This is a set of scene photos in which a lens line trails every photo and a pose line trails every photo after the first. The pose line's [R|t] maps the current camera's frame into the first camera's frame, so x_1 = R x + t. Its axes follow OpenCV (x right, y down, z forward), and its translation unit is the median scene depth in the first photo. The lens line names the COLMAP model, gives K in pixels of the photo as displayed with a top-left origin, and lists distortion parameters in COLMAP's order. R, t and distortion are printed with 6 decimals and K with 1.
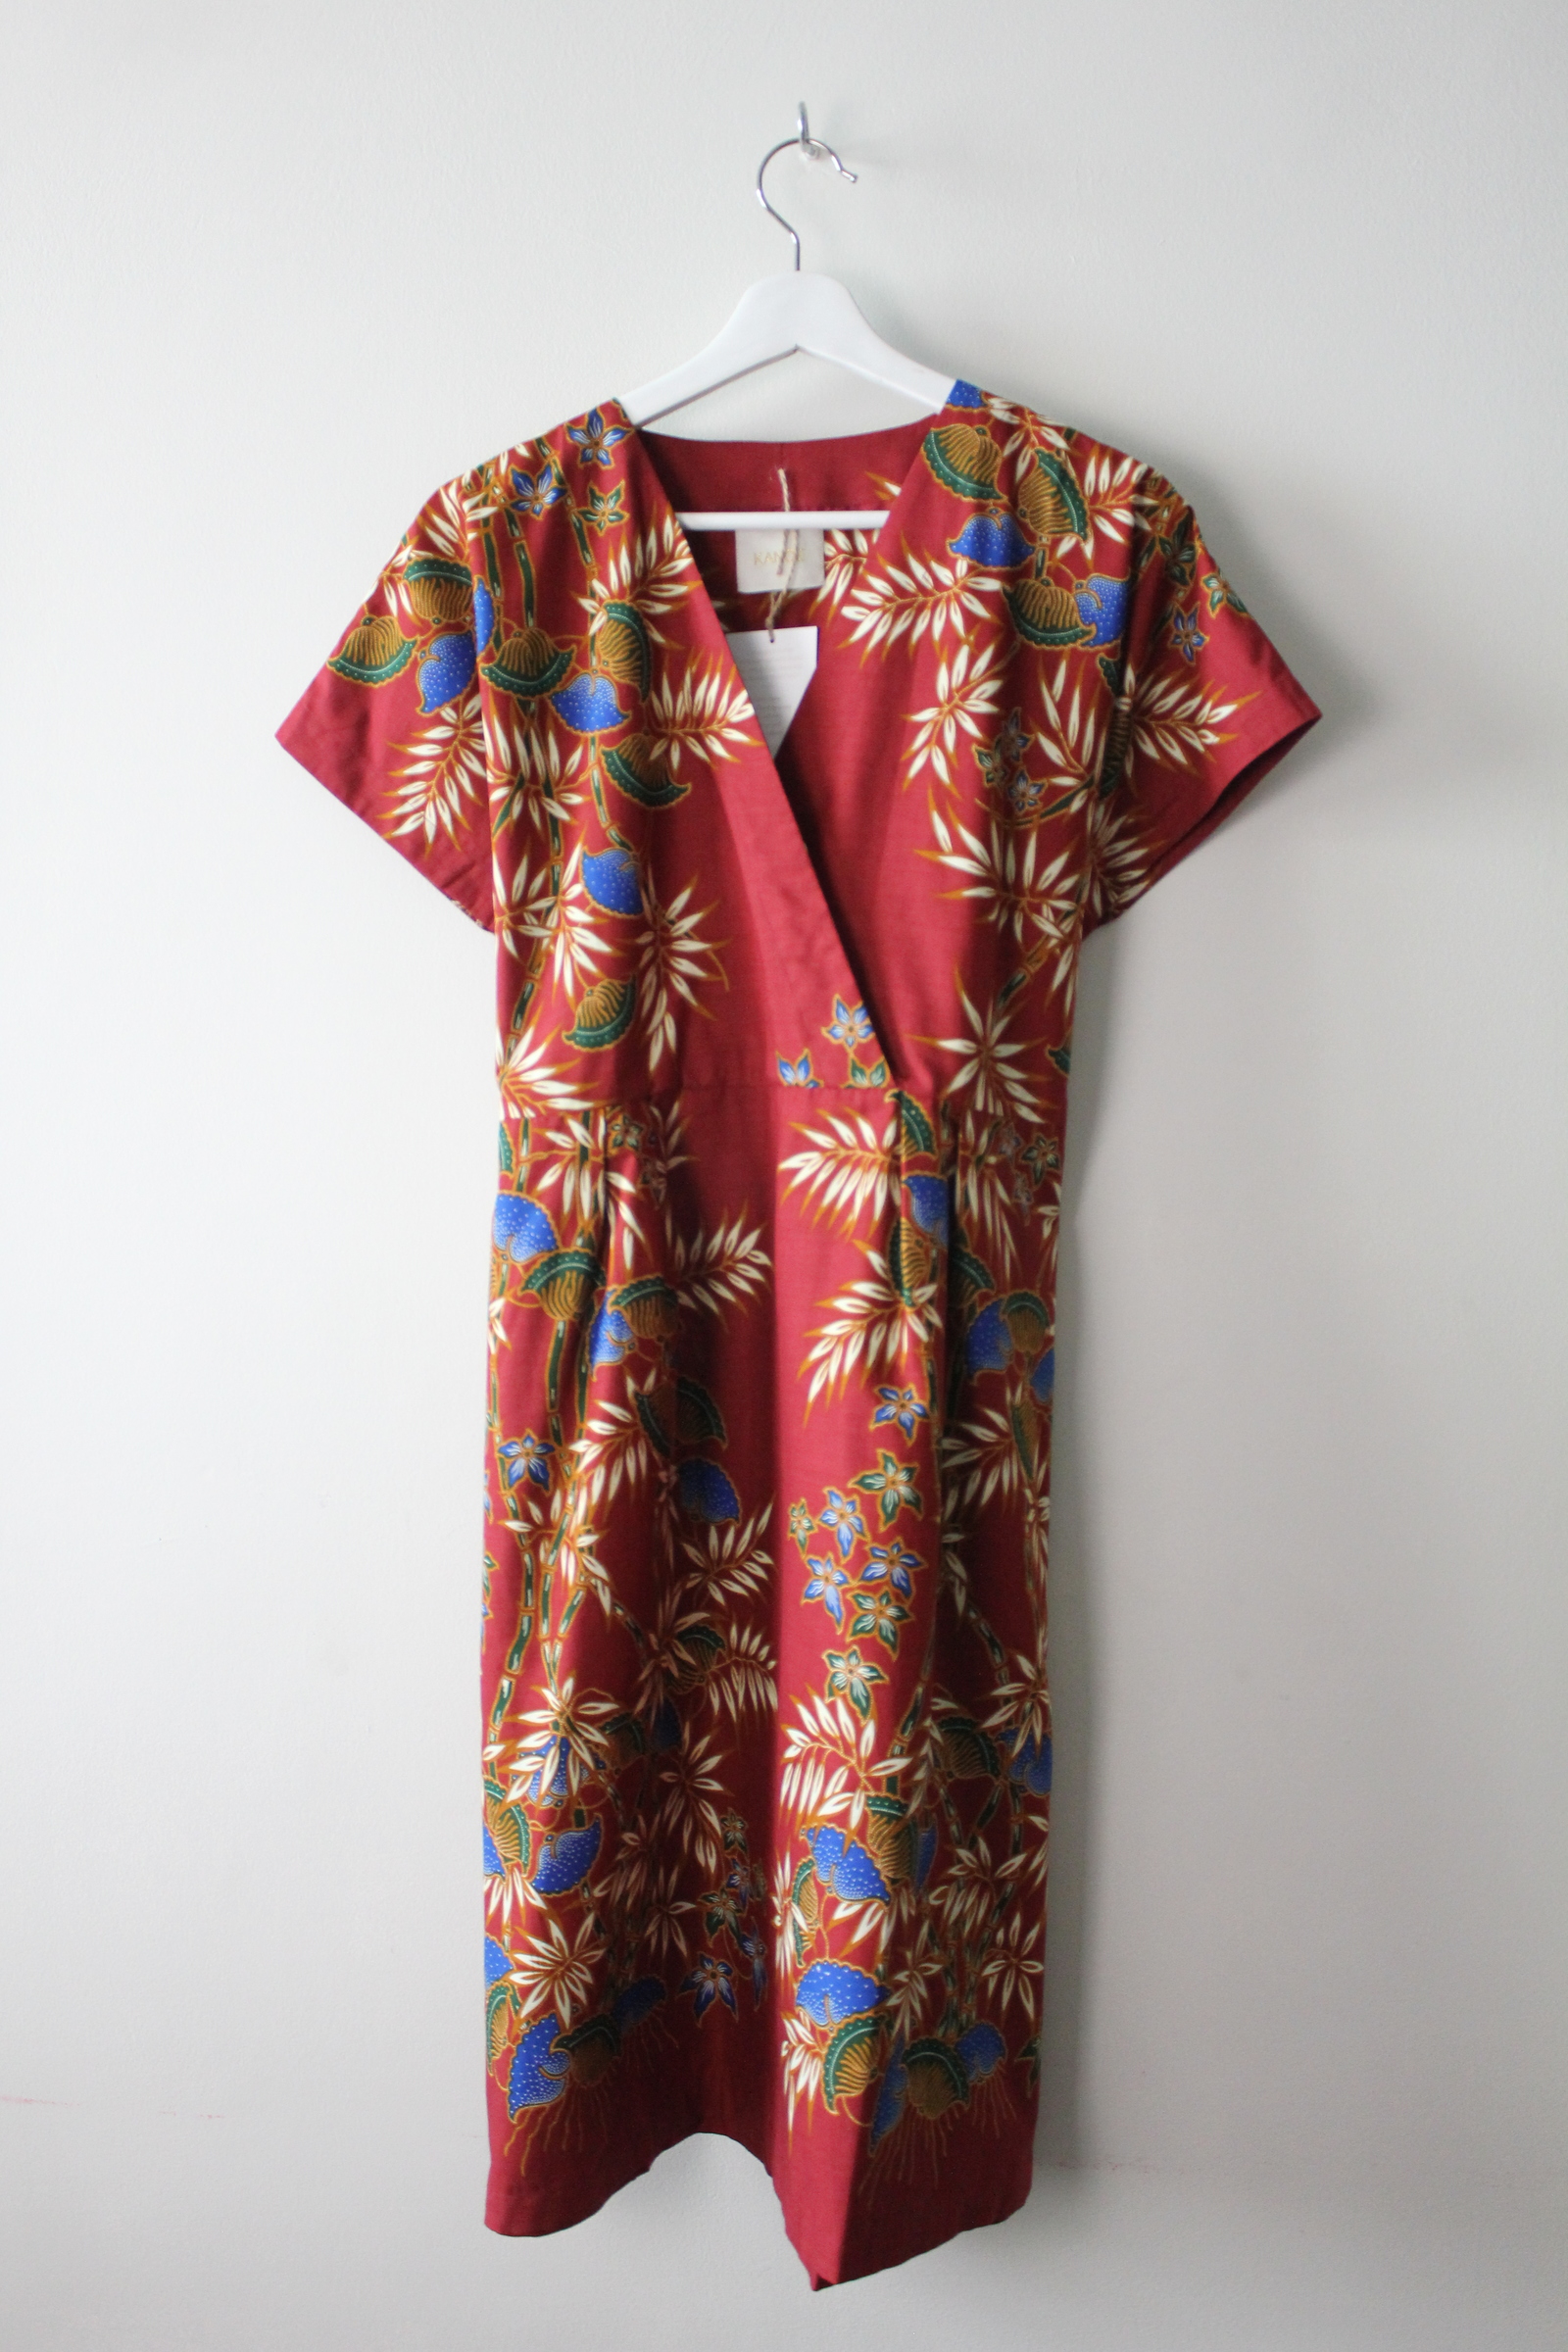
lens RADIAL K [[2484.6, 0, 782.3], [0, 2484.6, 1186.5], [0, 0, 1]] dist [-0.154433, 0.000000]
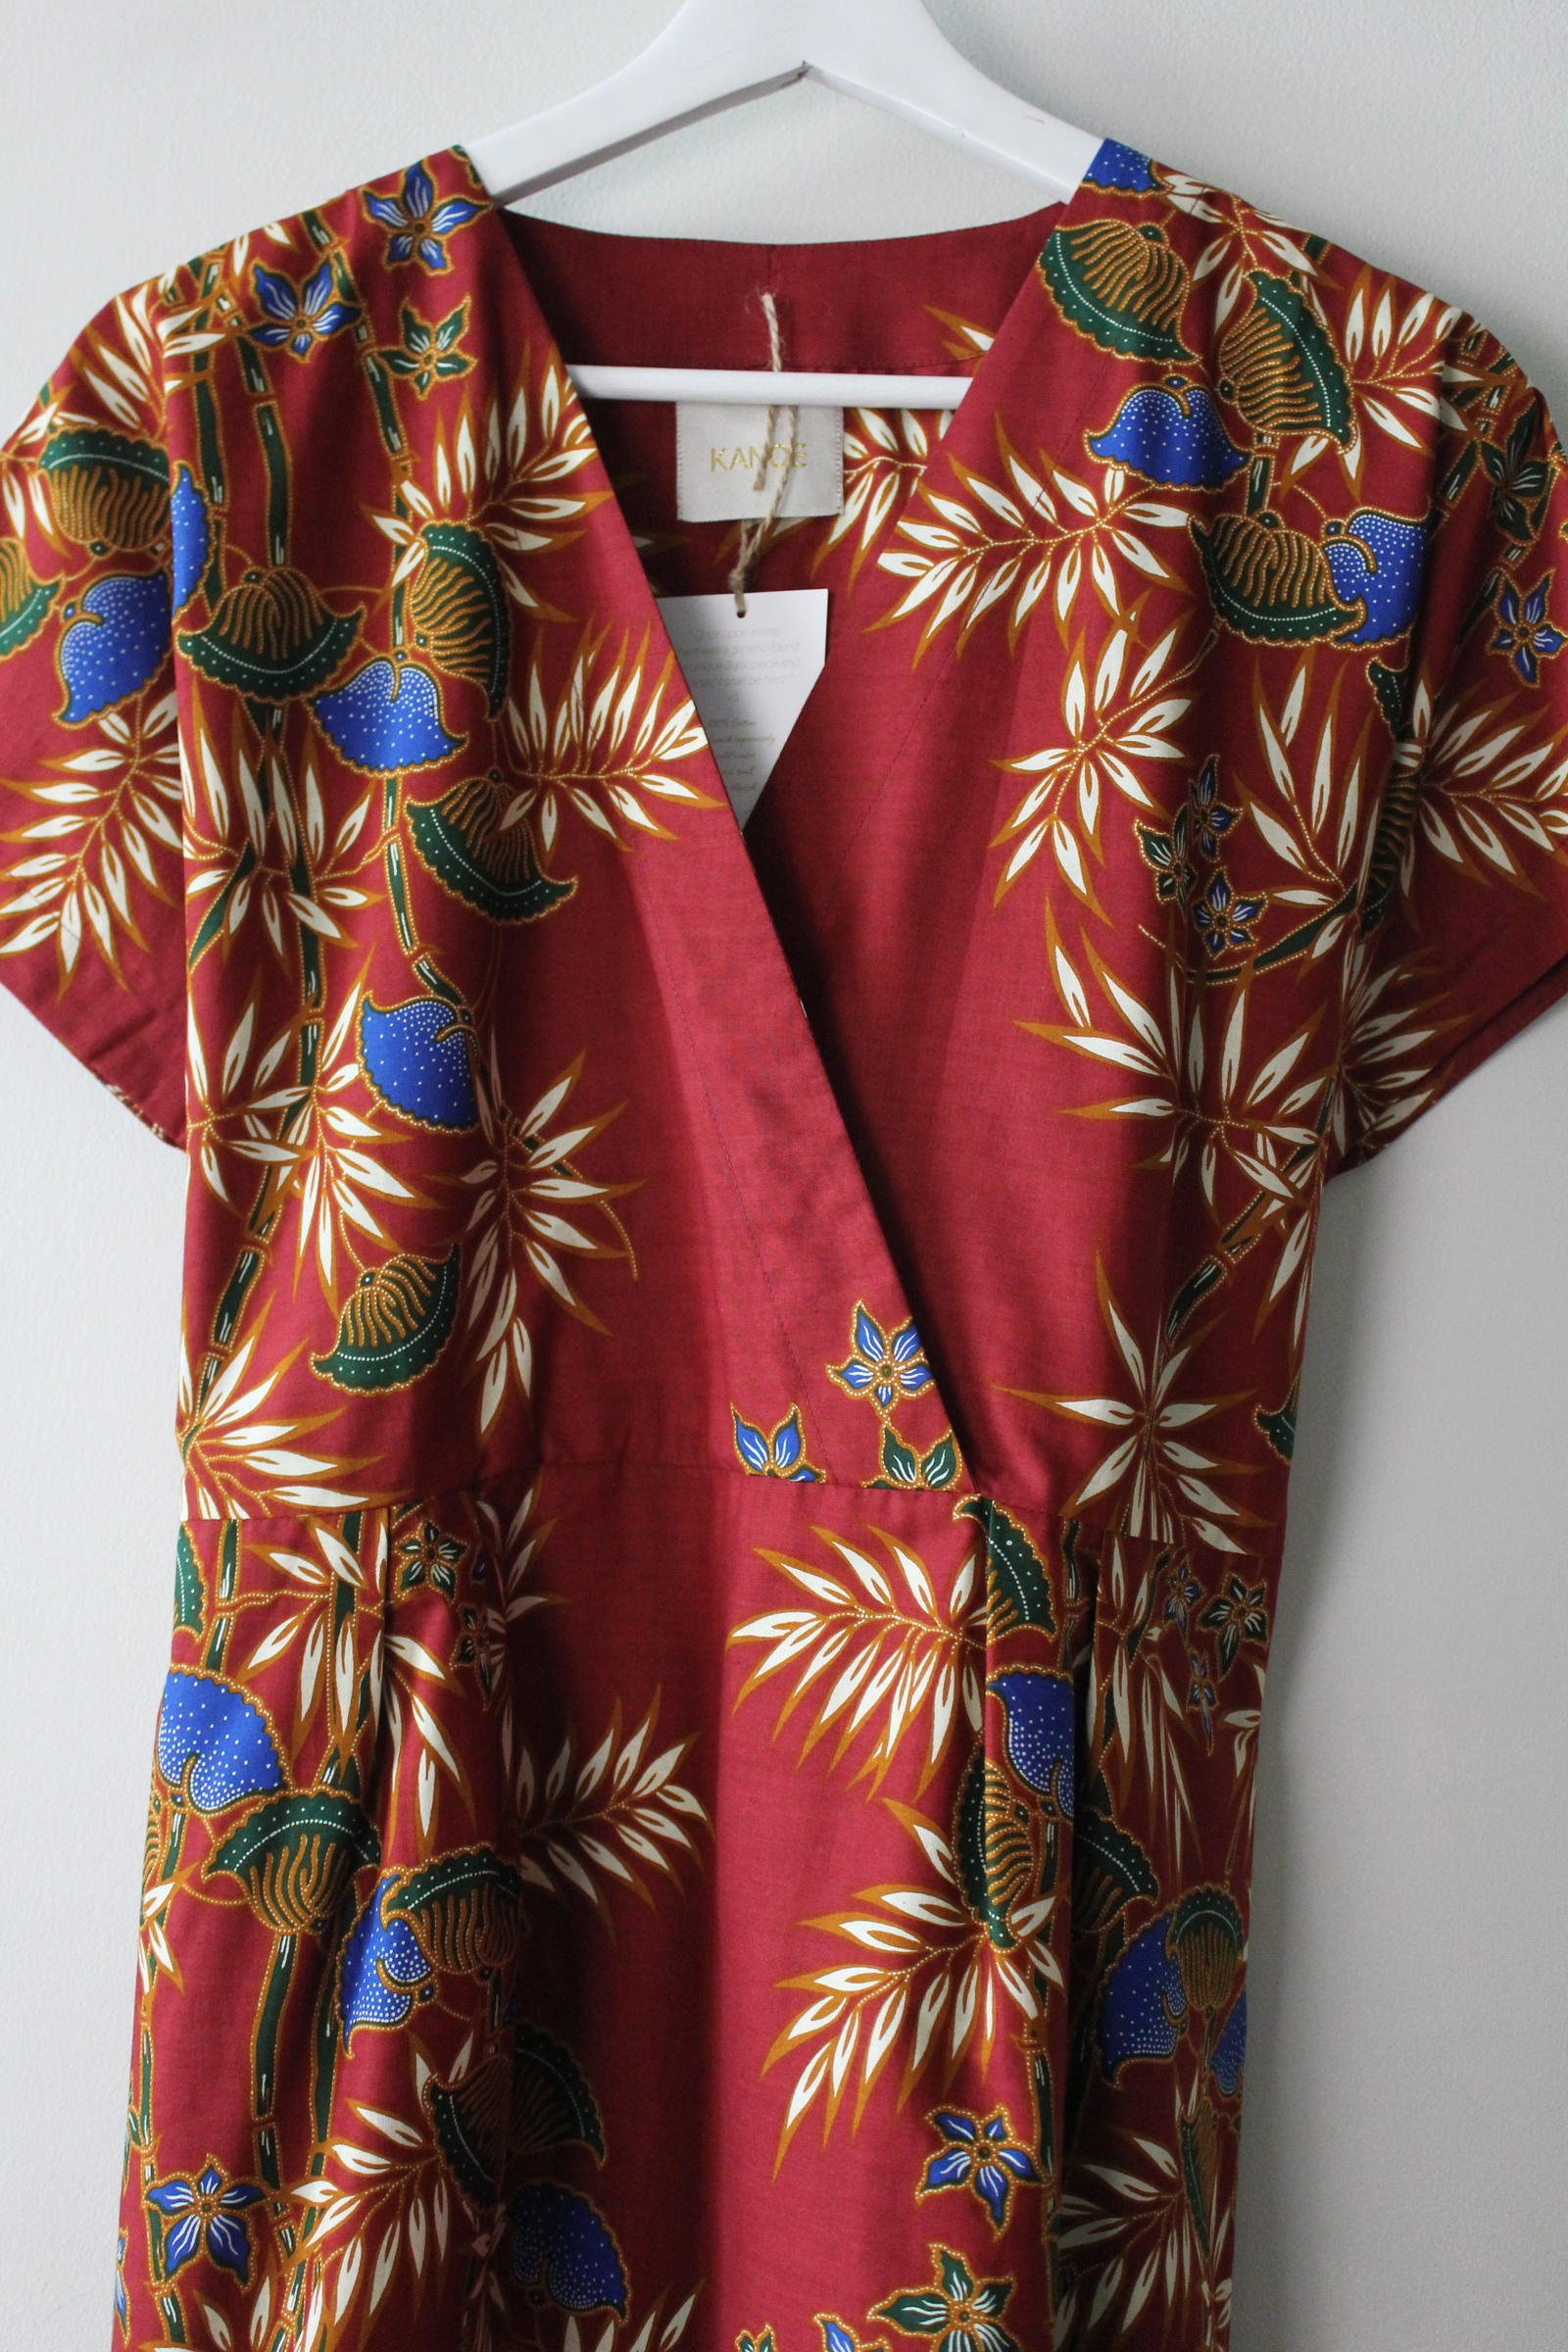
lens RADIAL K [[2879.9, 0, 793.5], [0, 2879.9, 1095.0], [0, 0, 1]] dist [-0.066340, 0.000000]
pose [[0.996920, 0.032285, 0.071470, -0.034039], [-0.024924, 0.994513, -0.101599, -0.057864], [-0.074358, 0.099505, 0.992255, 0.407046]]
